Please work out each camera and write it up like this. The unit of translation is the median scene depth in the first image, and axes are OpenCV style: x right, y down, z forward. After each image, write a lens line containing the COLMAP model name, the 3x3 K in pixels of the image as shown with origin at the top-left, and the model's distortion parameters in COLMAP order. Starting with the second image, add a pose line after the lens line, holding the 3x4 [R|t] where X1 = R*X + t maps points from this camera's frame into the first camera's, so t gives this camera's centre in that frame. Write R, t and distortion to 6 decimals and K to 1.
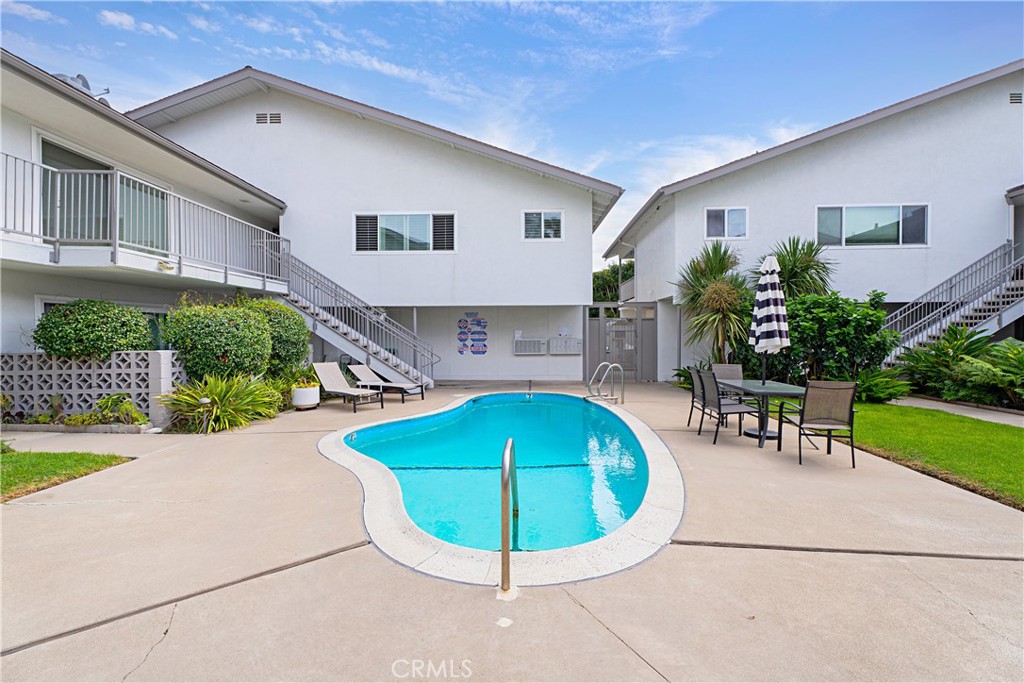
lens RADIAL K [[456.9, 0, 461.4], [0, 456.9, 346.3], [0, 0, 1]] dist [0.001038, 0.000087]
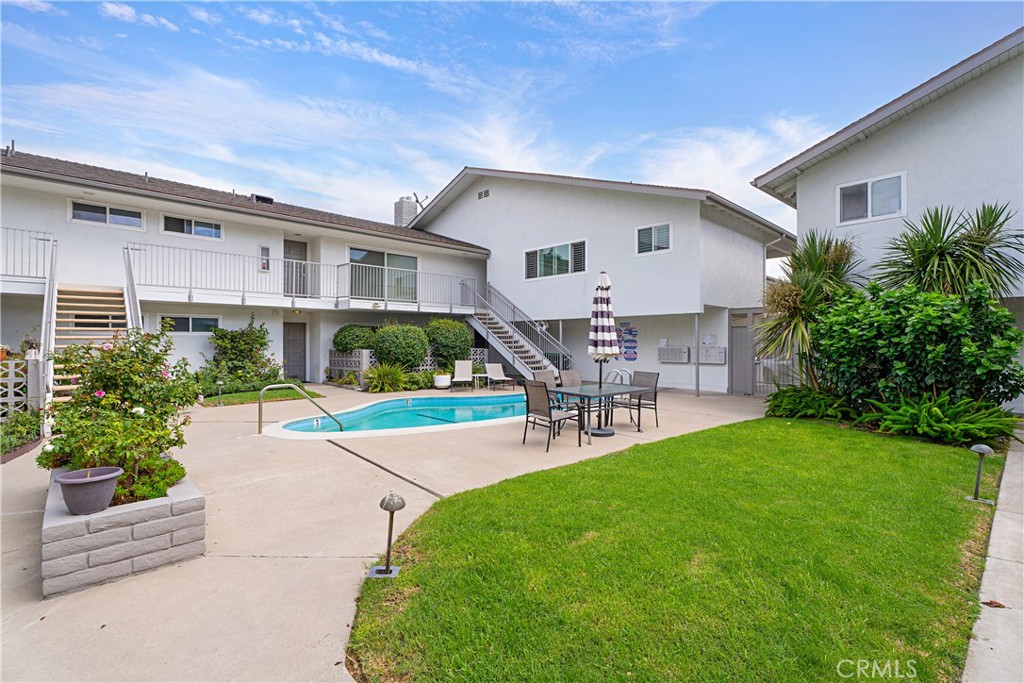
lens RADIAL K [[472.6, 0, 512.0], [0, 472.6, 341.5], [0, 0, 1]] dist [0.000262, 0.000061]
pose [[0.699999, 0.004199, -0.714131, 0.744203], [-0.022871, 0.999602, -0.016542, -0.003780], [0.713777, 0.027912, 0.699816, 0.016903]]
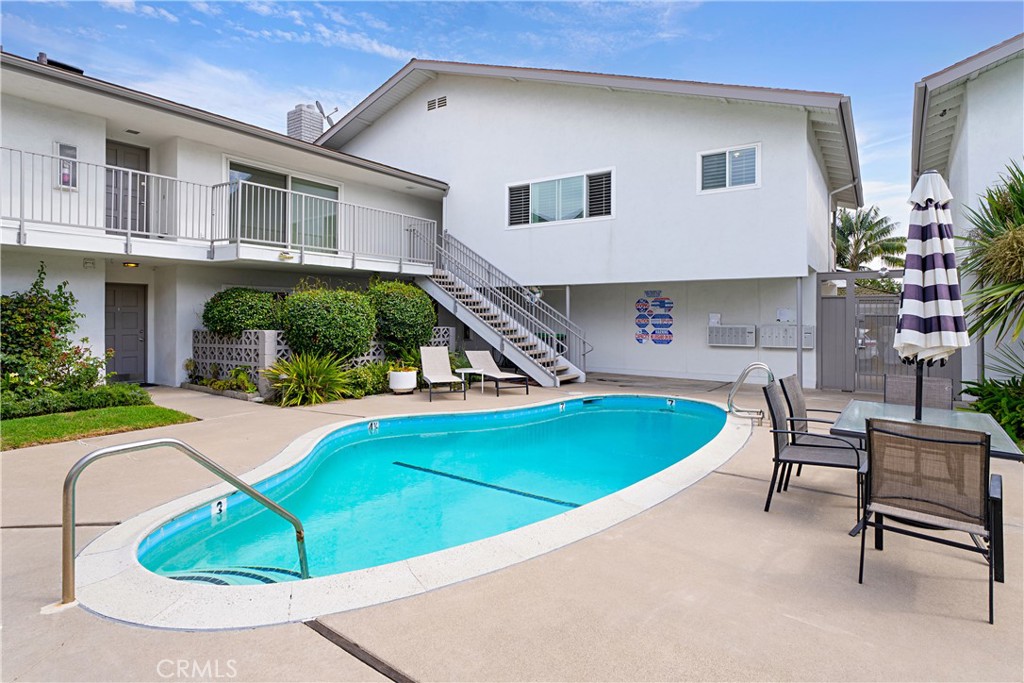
lens RADIAL K [[509.8, 0, 507.8], [0, 509.8, 318.6], [0, 0, 1]] dist [-0.011487, -0.000111]
pose [[0.850835, 0.008941, -0.525357, 0.314781], [-0.020659, 0.999651, -0.016446, -0.006863], [0.525027, 0.024846, 0.850723, 0.139006]]
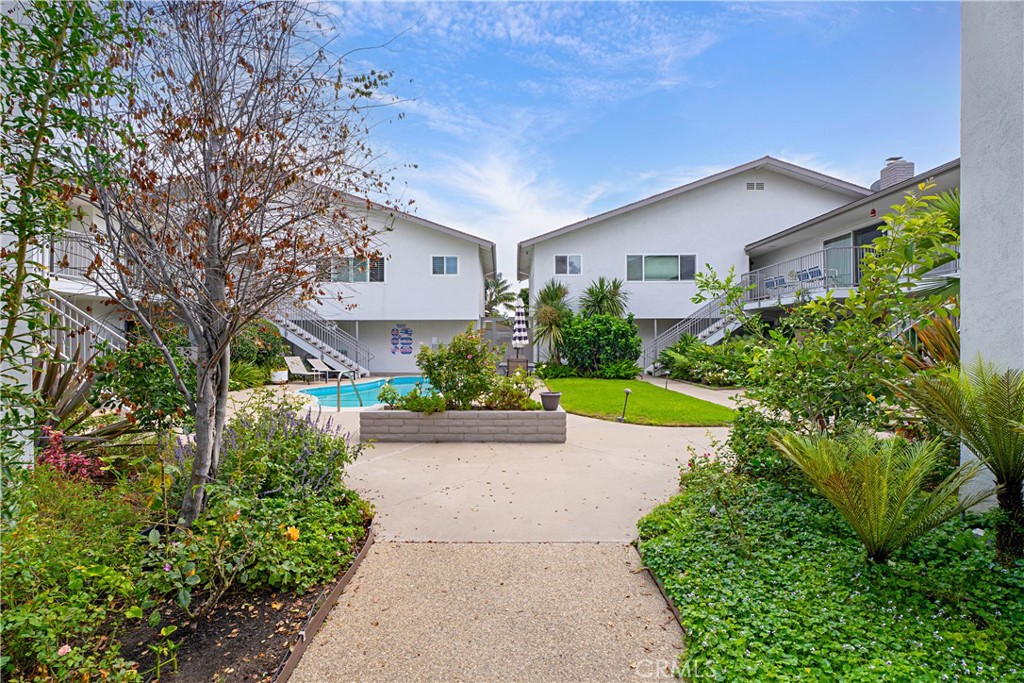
lens RADIAL K [[509.1, 0, 481.8], [0, 509.1, 342.5], [0, 0, 1]] dist [0.000274, 0.000040]
pose [[0.998895, 0.000536, 0.046997, 0.225893], [0.000731, 0.999637, -0.026930, 0.028011], [-0.046994, 0.026935, 0.998532, -0.650120]]
